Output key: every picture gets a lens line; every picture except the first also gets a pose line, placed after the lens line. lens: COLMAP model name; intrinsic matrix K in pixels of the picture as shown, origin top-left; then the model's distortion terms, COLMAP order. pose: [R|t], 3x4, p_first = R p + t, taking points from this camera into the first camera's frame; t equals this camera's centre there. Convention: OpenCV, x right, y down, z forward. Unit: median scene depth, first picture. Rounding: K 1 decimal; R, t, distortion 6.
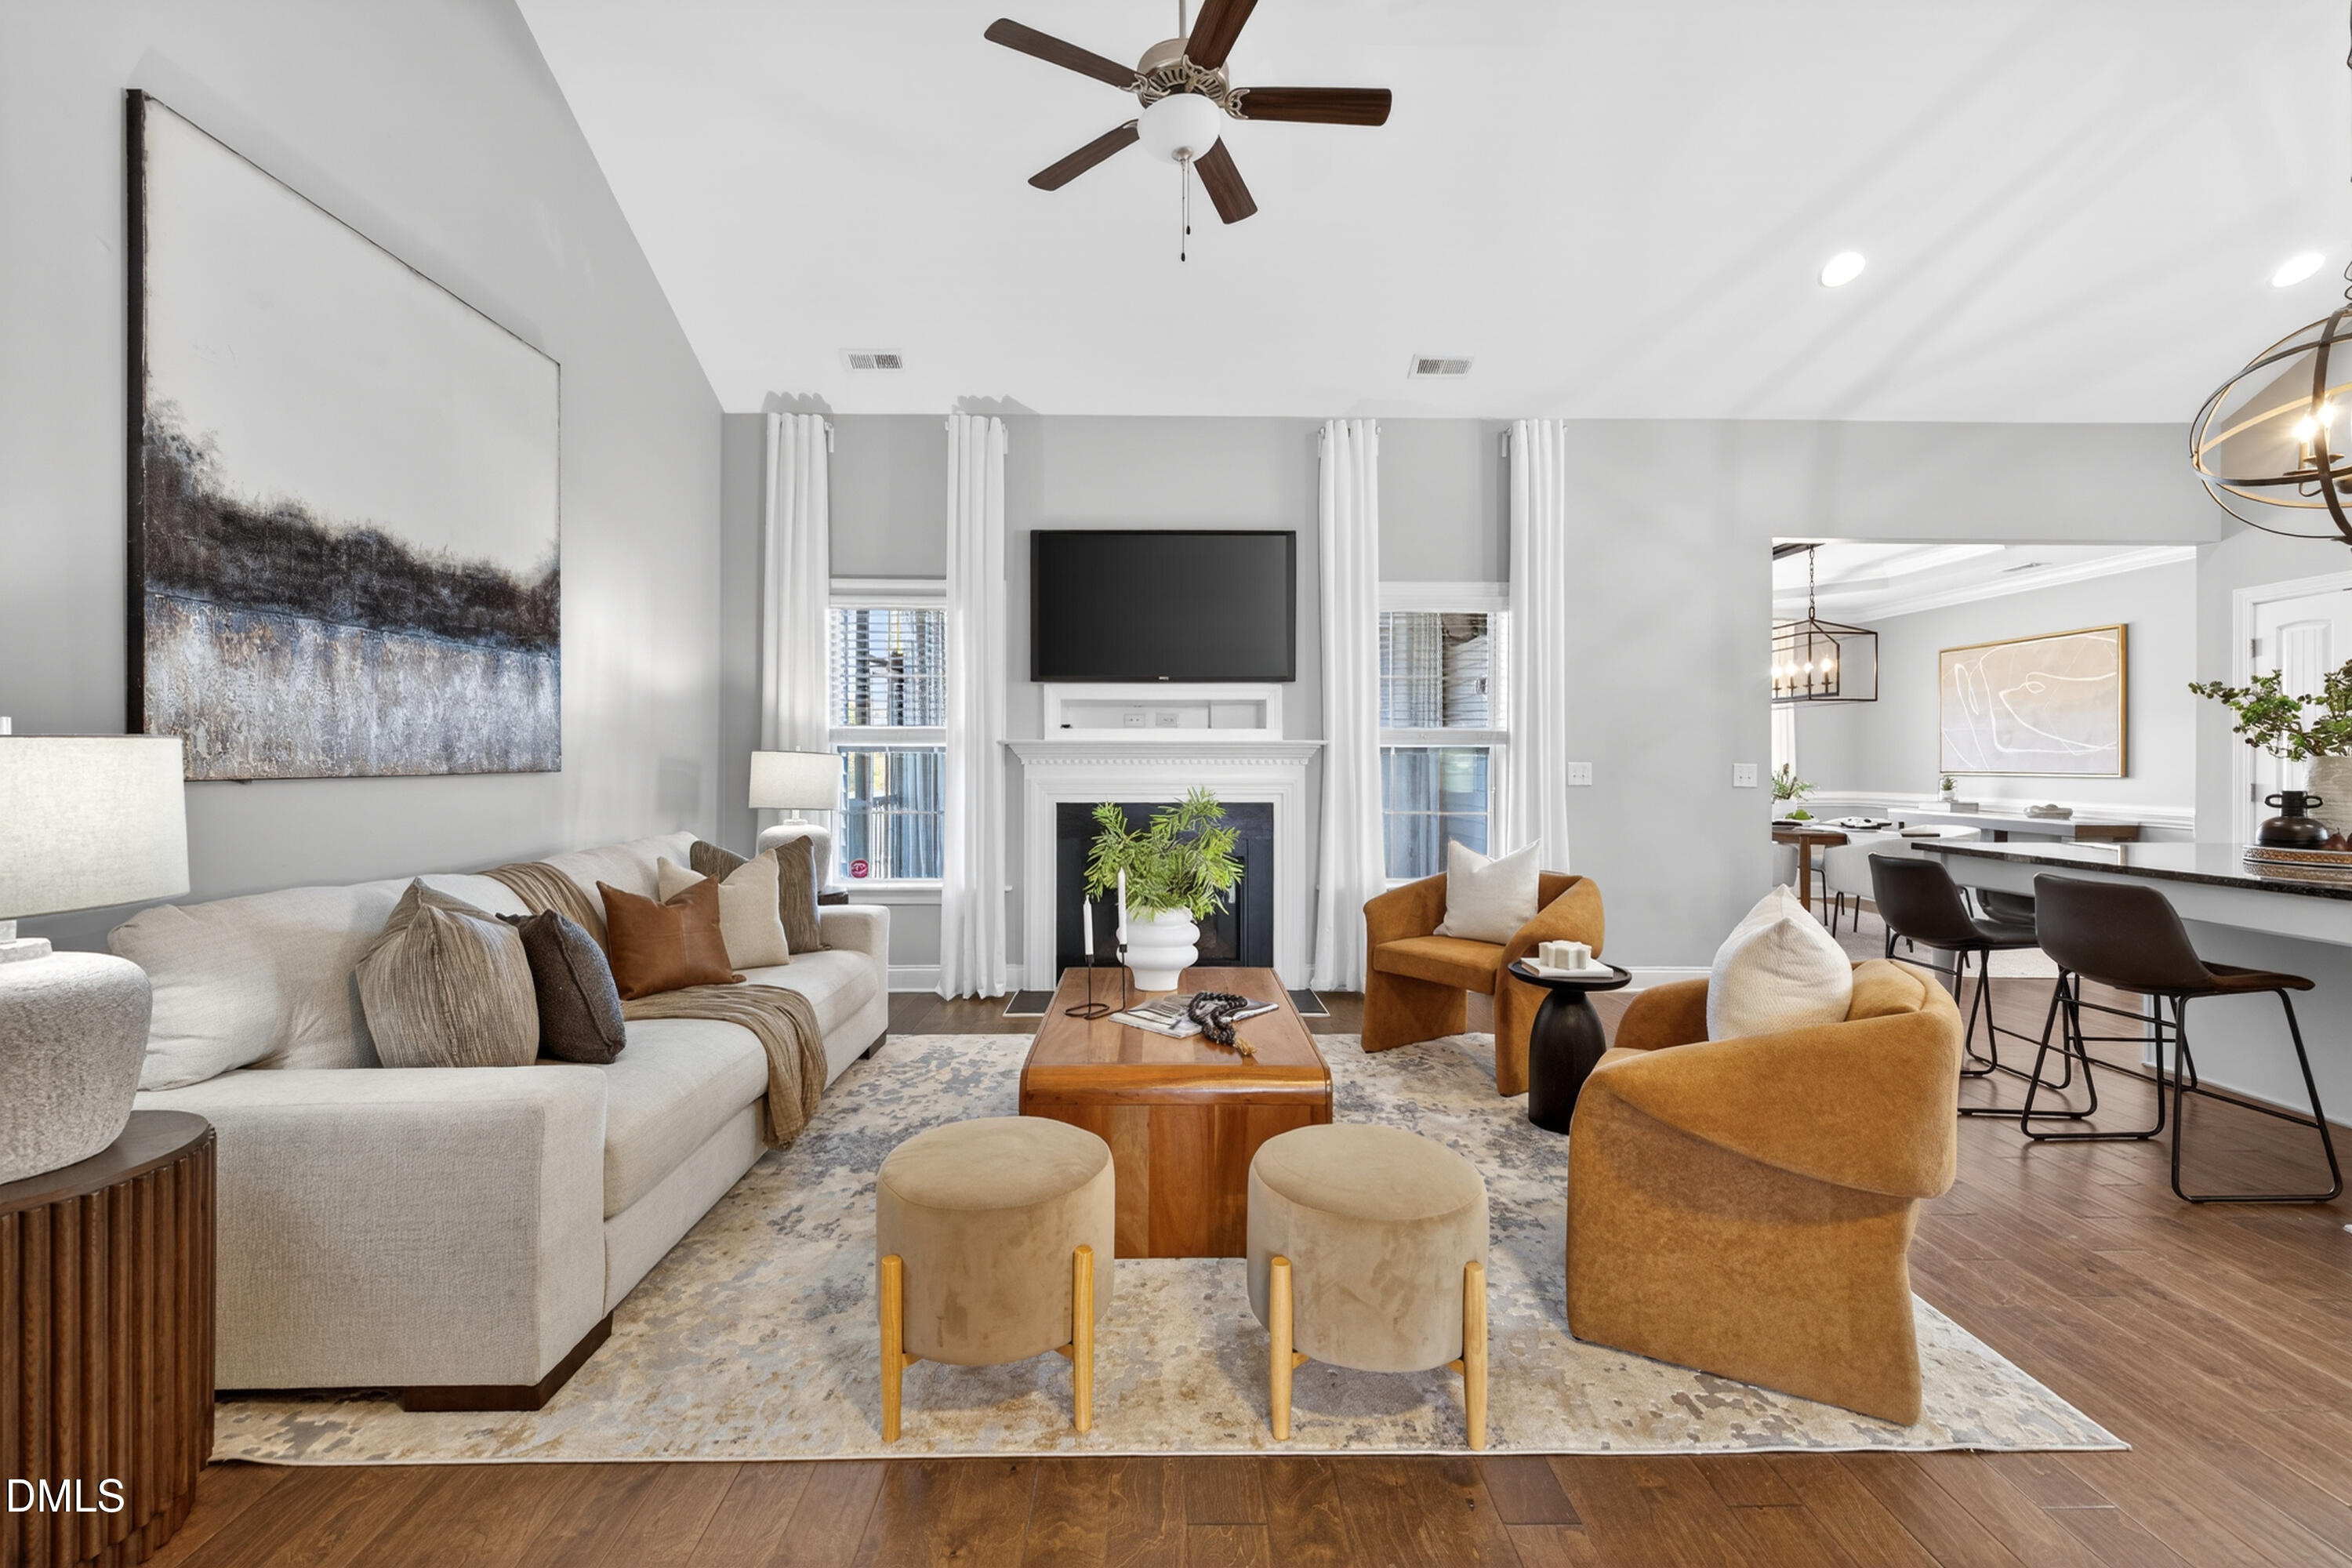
lens RADIAL K [[990.5, 0, 1179.4], [0, 990.5, 759.2], [0, 0, 1]] dist [0.003882, 0.000234]
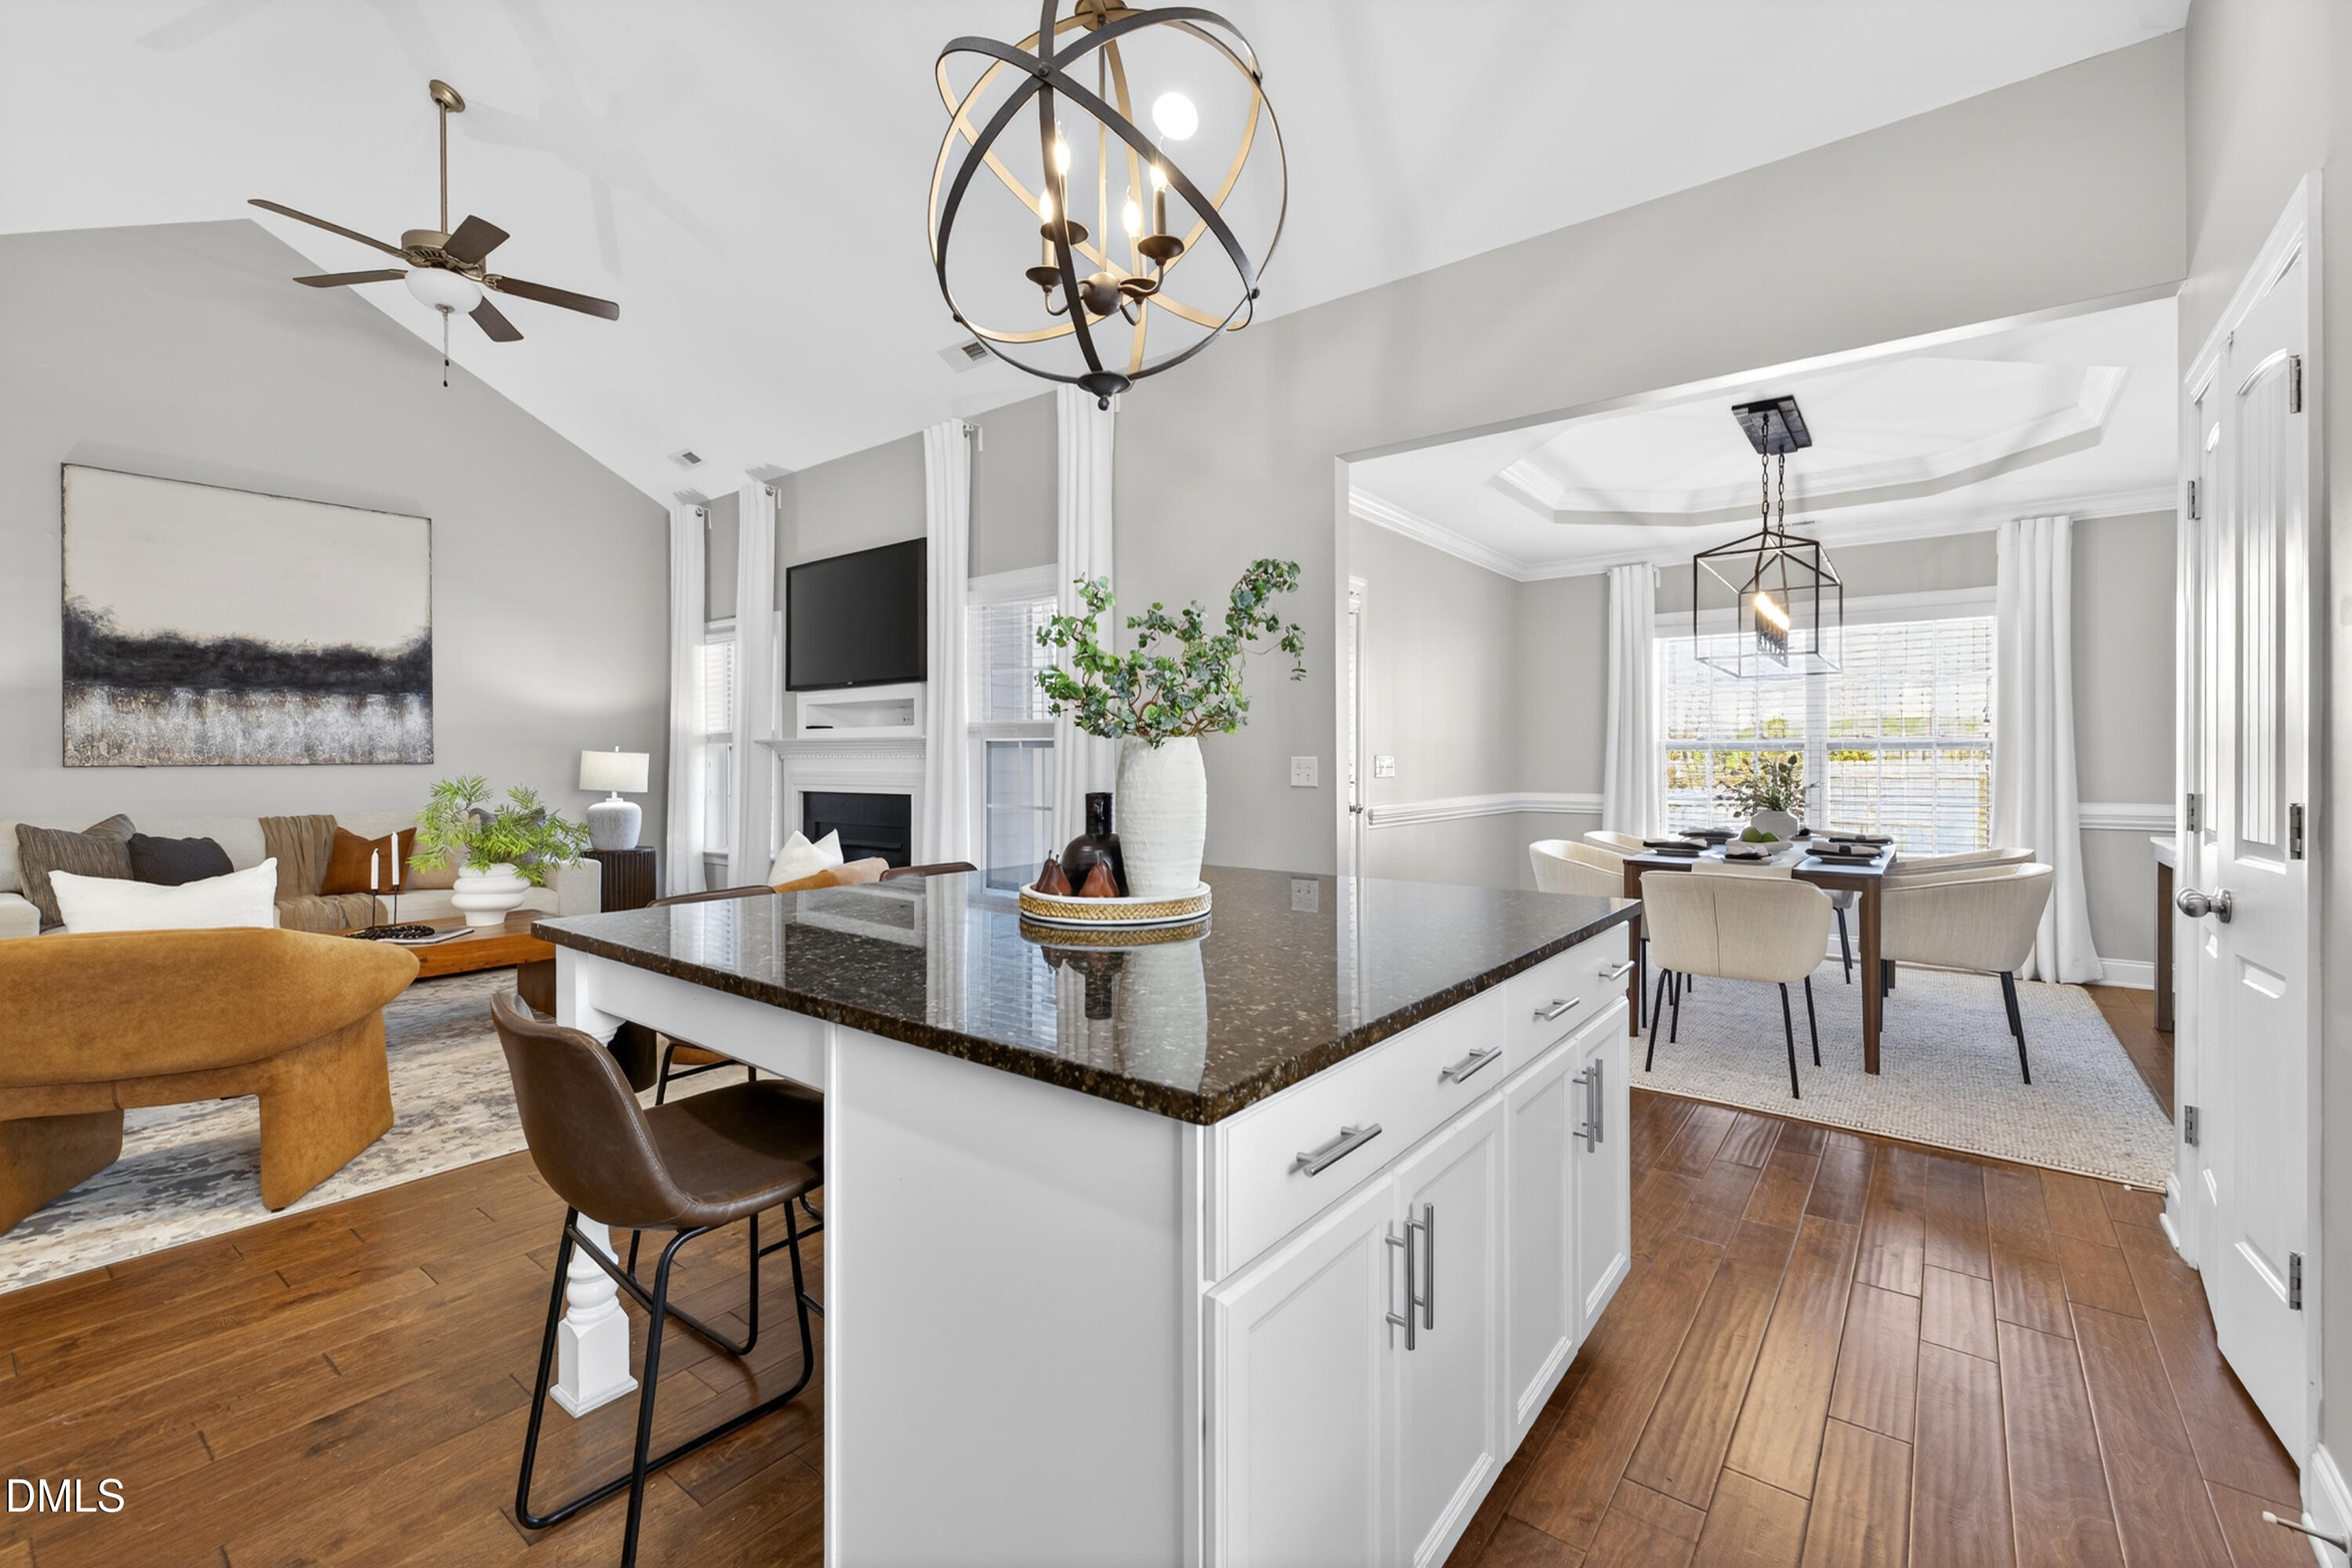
lens RADIAL K [[990.5, 0, 1170.6], [0, 990.5, 760.7], [0, 0, 1]] dist [0.003882, 0.000234]
pose [[0.778794, -0.000970, -0.627279, 1.531223], [0.003959, 0.999986, 0.003369, 0.007665], [0.627268, -0.005107, 0.778787, 0.528397]]
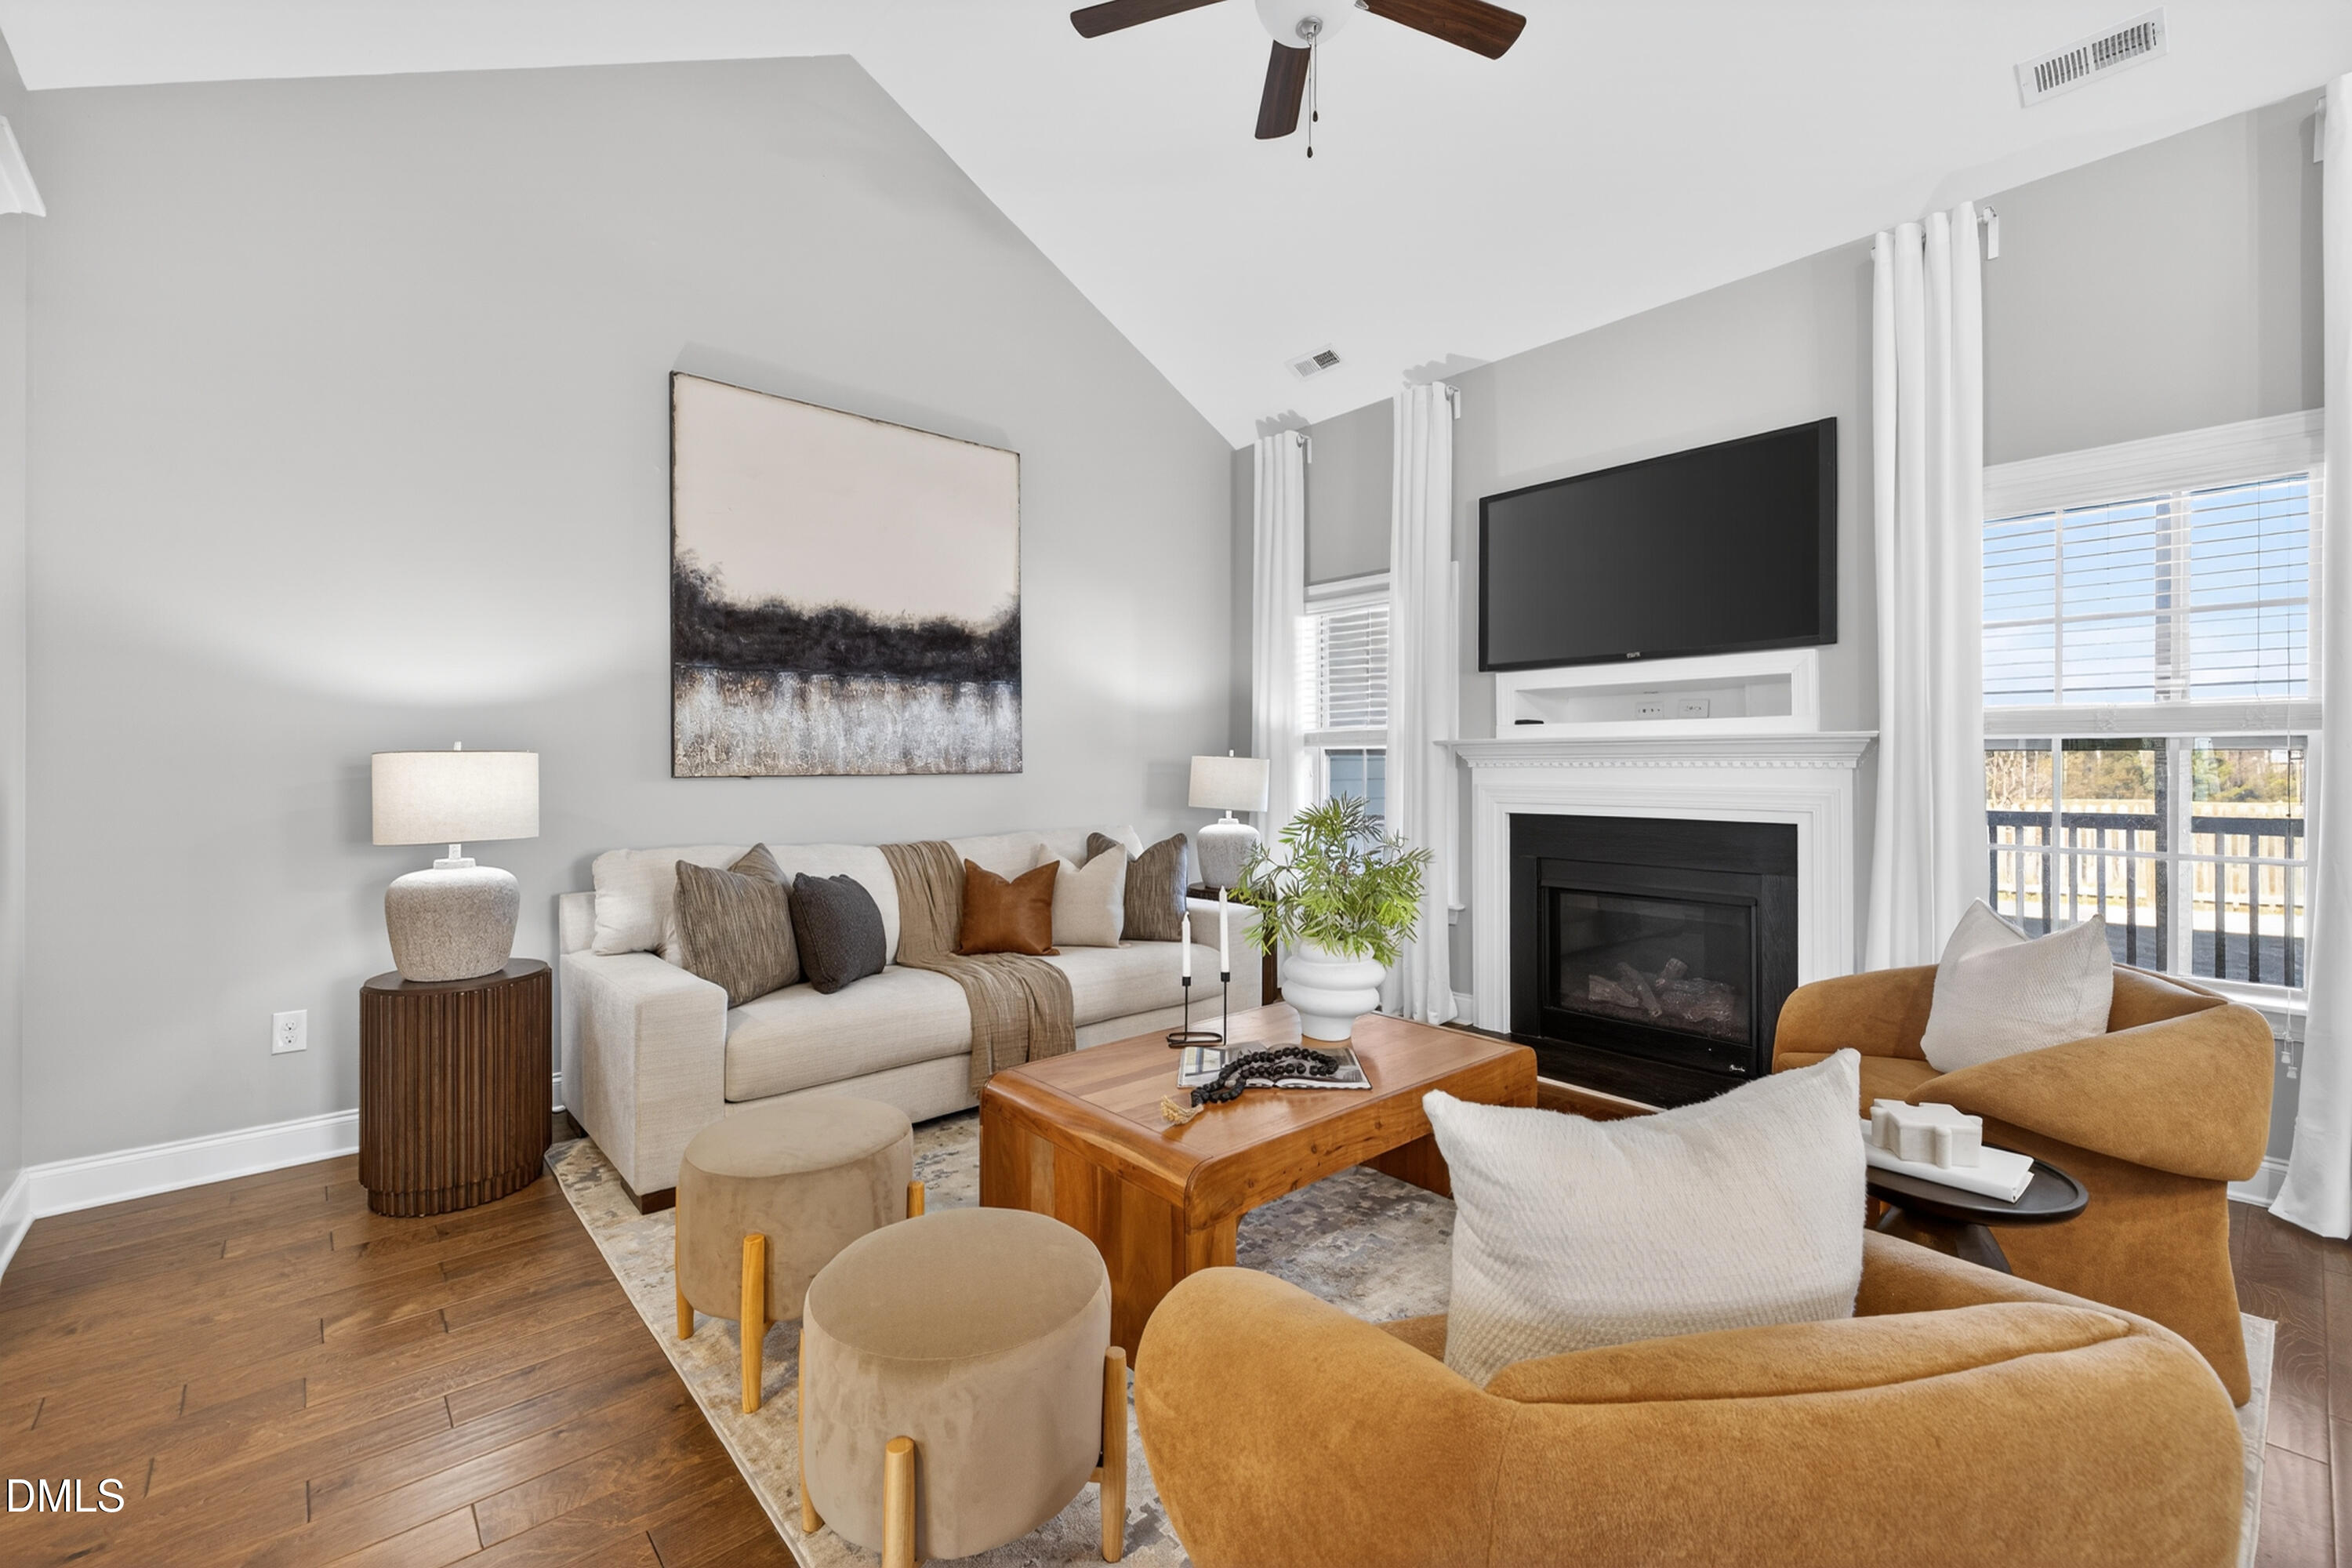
lens RADIAL K [[990.5, 0, 1179.5], [0, 990.5, 763.6], [0, 0, 1]] dist [0.003882, 0.000234]
pose [[0.654251, -0.003419, -0.756270, 0.521031], [0.003407, 0.999993, -0.001574, 0.003411], [0.756270, -0.001547, 0.654258, 0.354061]]
